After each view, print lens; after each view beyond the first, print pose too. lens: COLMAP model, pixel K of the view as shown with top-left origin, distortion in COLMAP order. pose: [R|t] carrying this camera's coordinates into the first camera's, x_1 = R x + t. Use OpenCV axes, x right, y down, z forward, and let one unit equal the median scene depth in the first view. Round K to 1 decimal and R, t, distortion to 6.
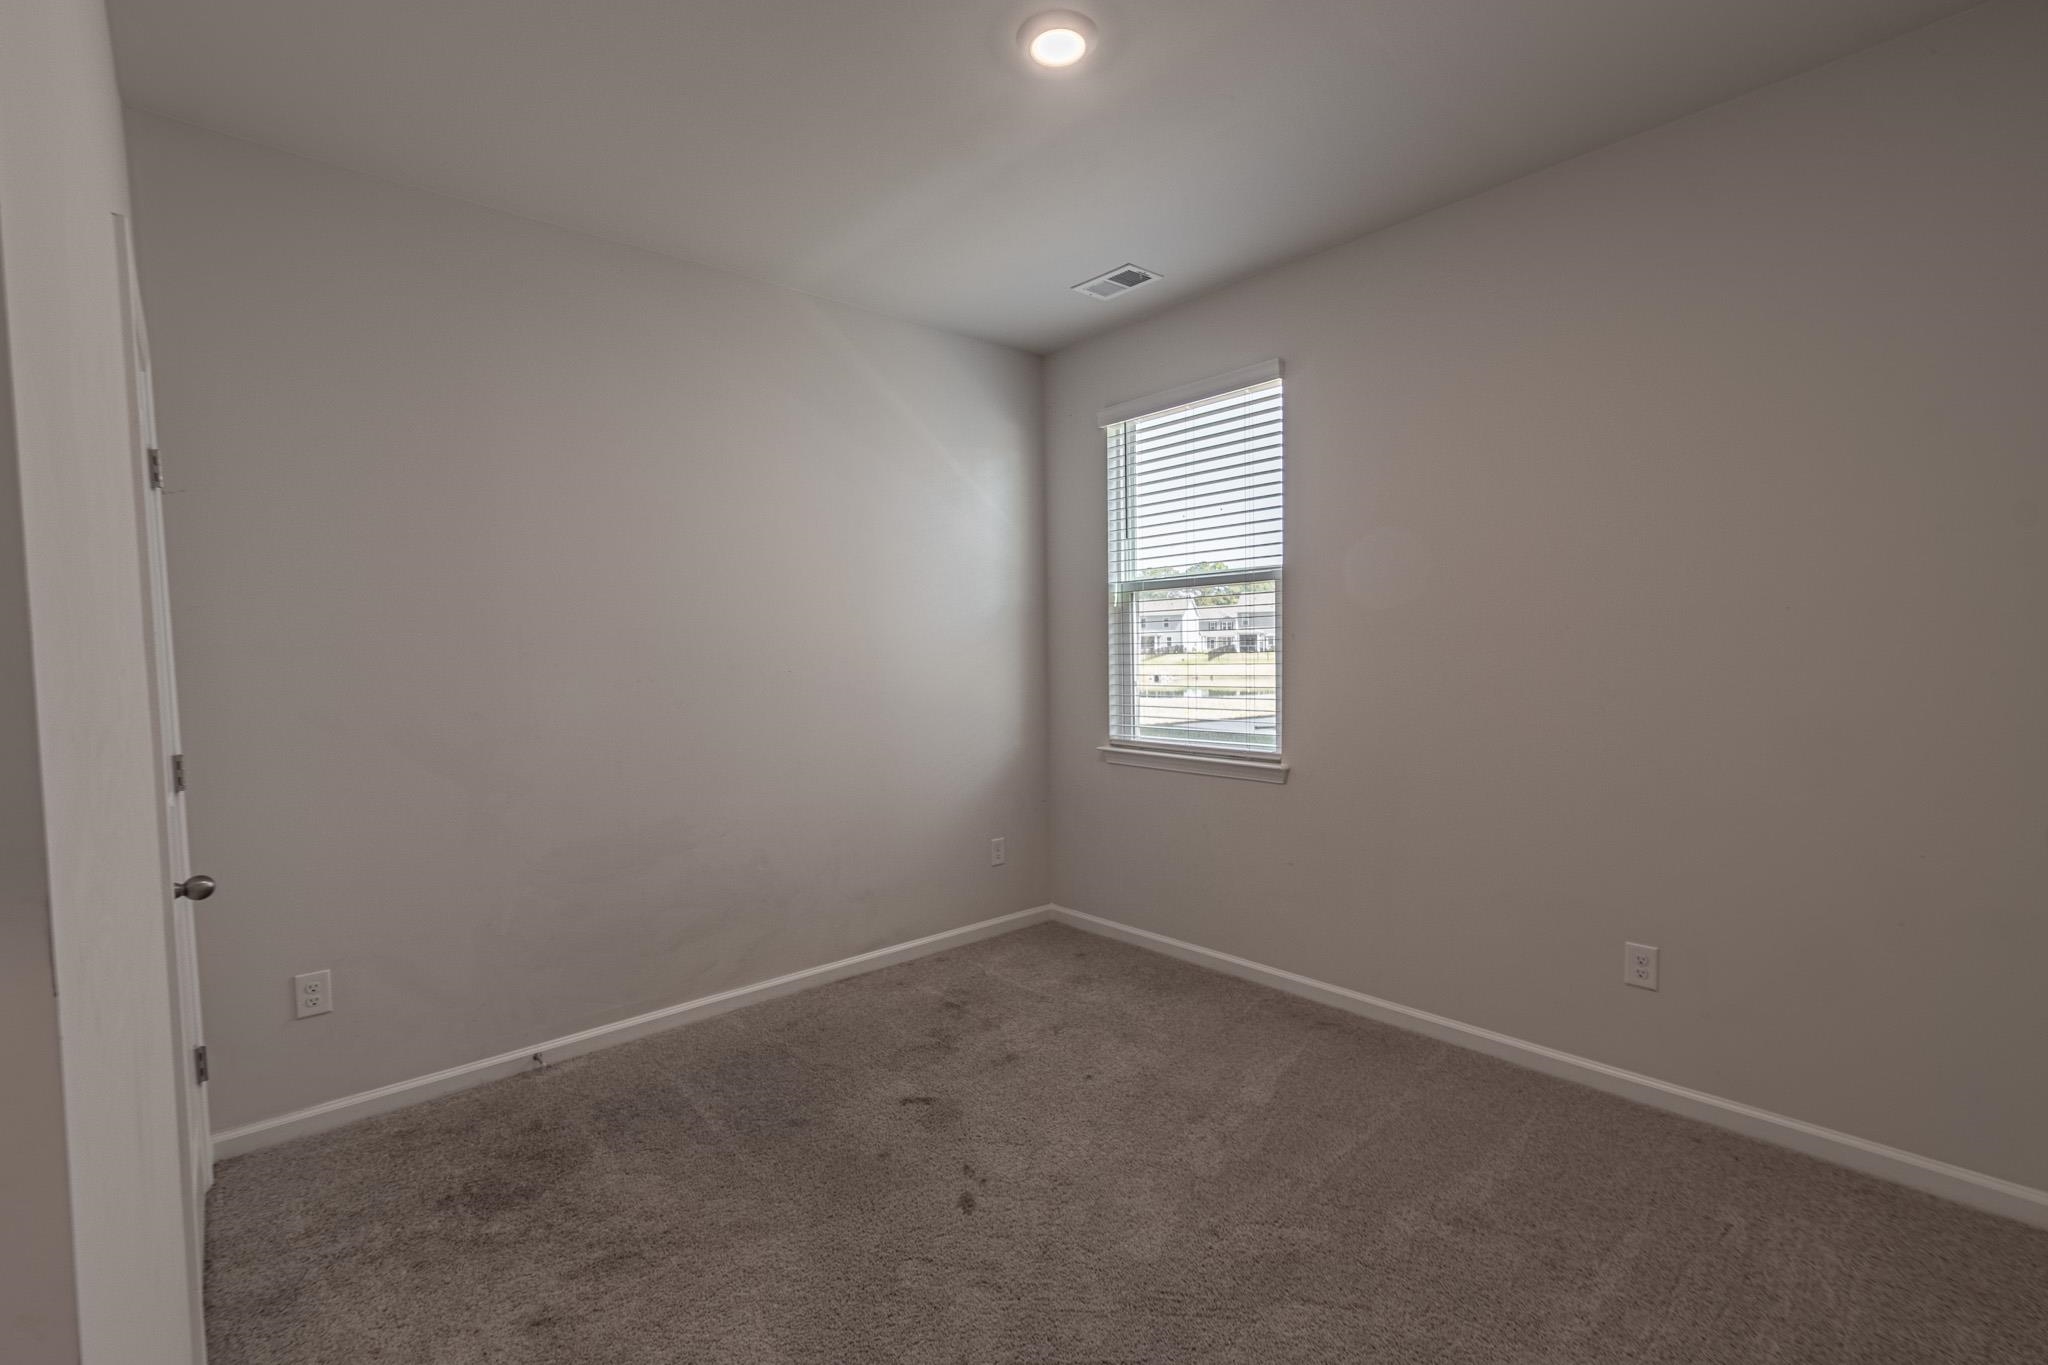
lens RADIAL K [[904.0, 0, 978.2], [0, 904.0, 686.9], [0, 0, 1]] dist [0.011904, -0.001647]
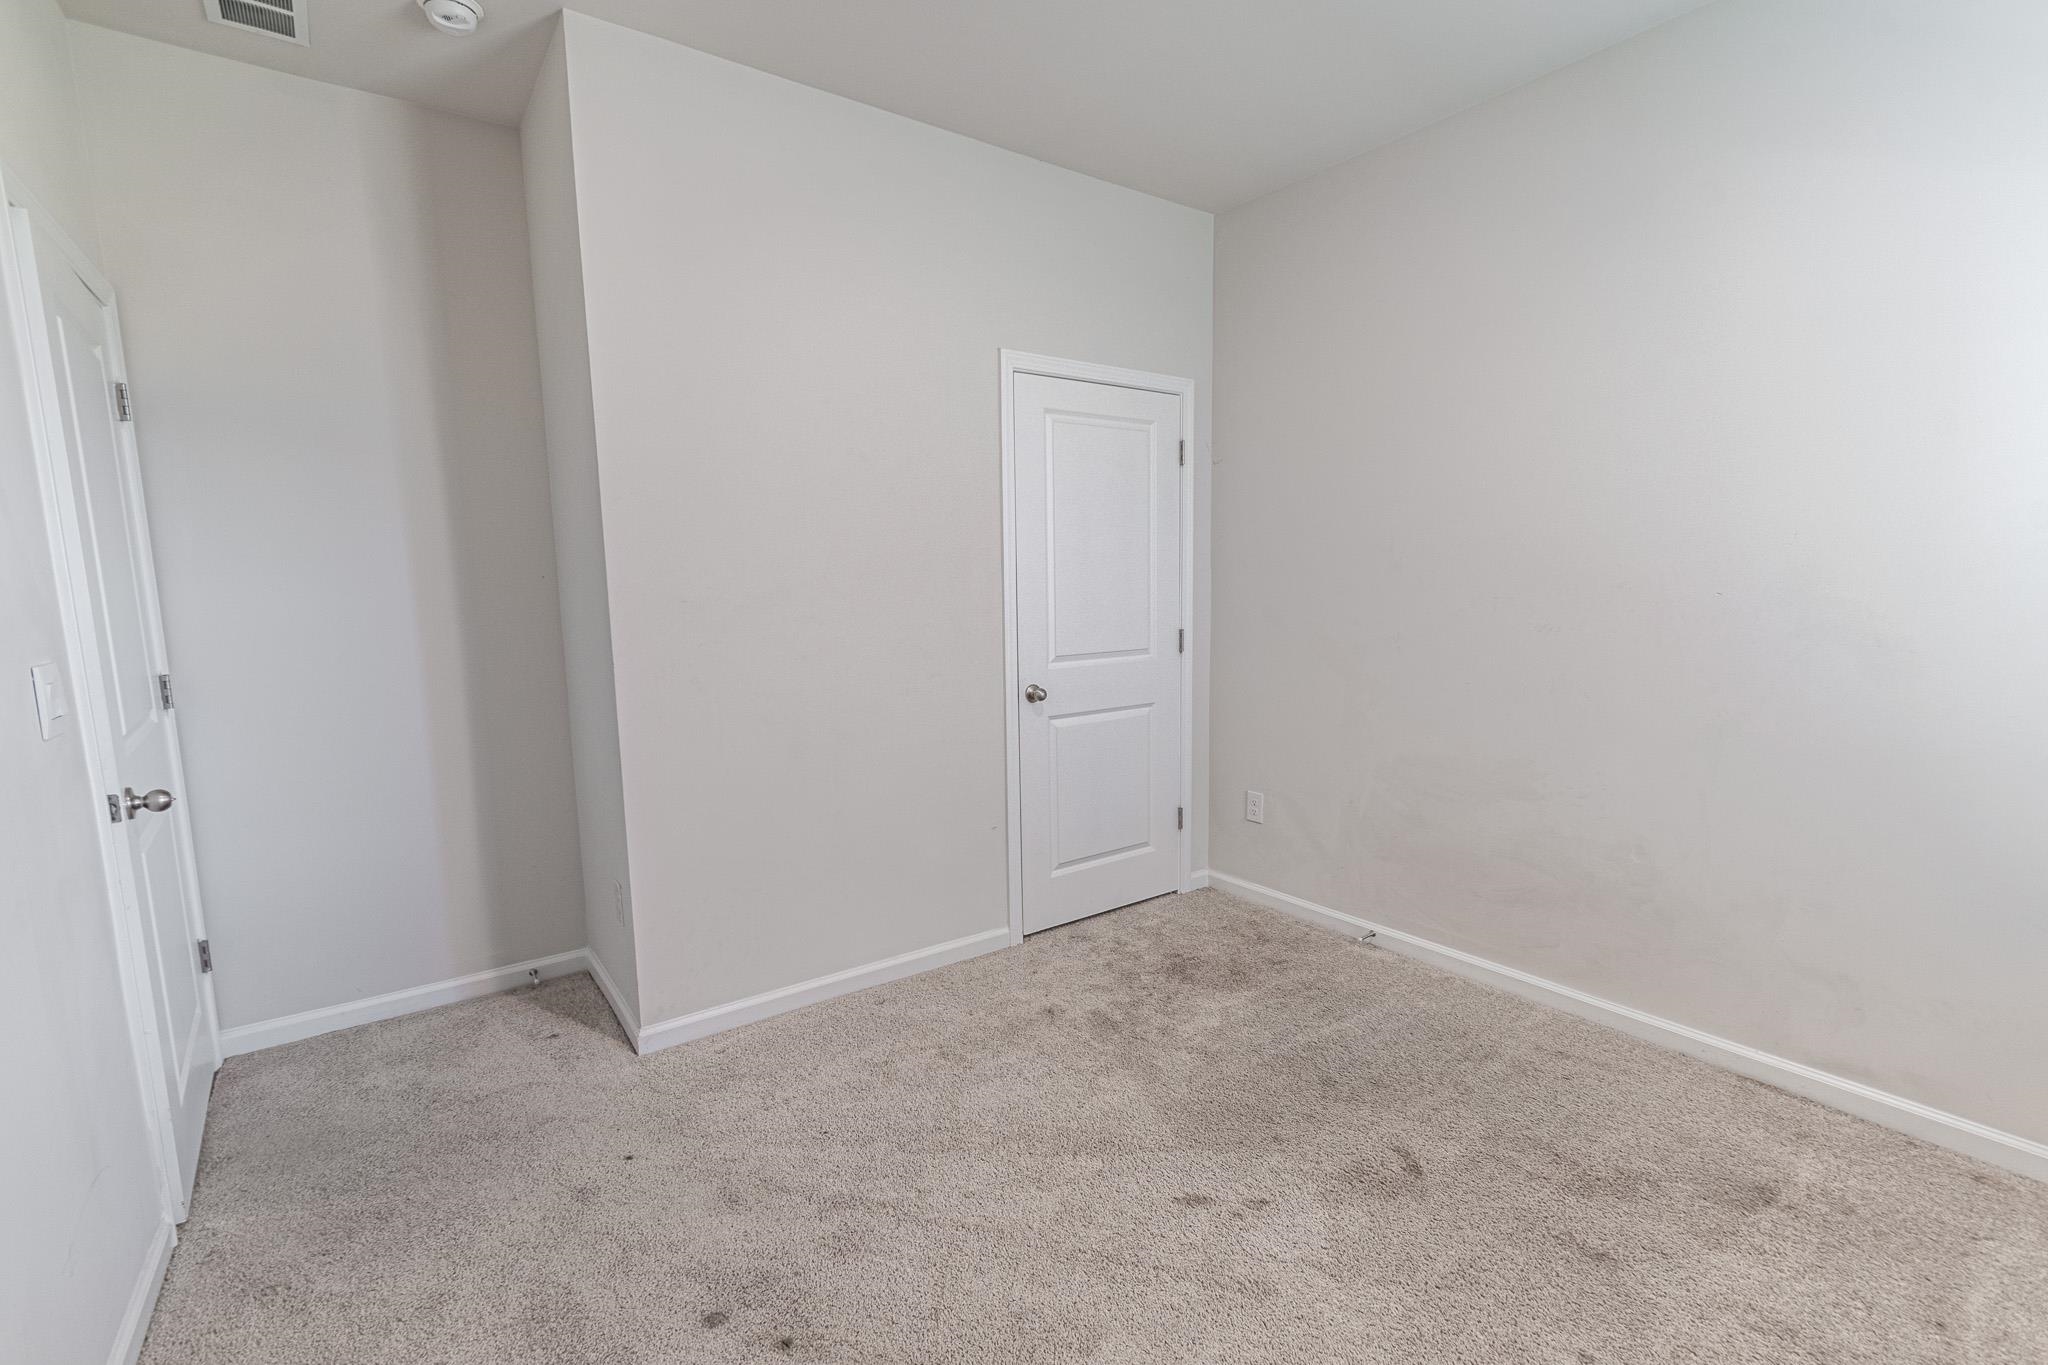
lens RADIAL K [[904.0, 0, 1025.4], [0, 904.0, 690.7], [0, 0, 1]] dist [0.011904, -0.001647]
pose [[-0.077826, 0.139860, -0.987108, 0.667389], [-0.016183, 0.989803, 0.141518, -0.037700], [0.996836, 0.026989, -0.074769, 0.737959]]
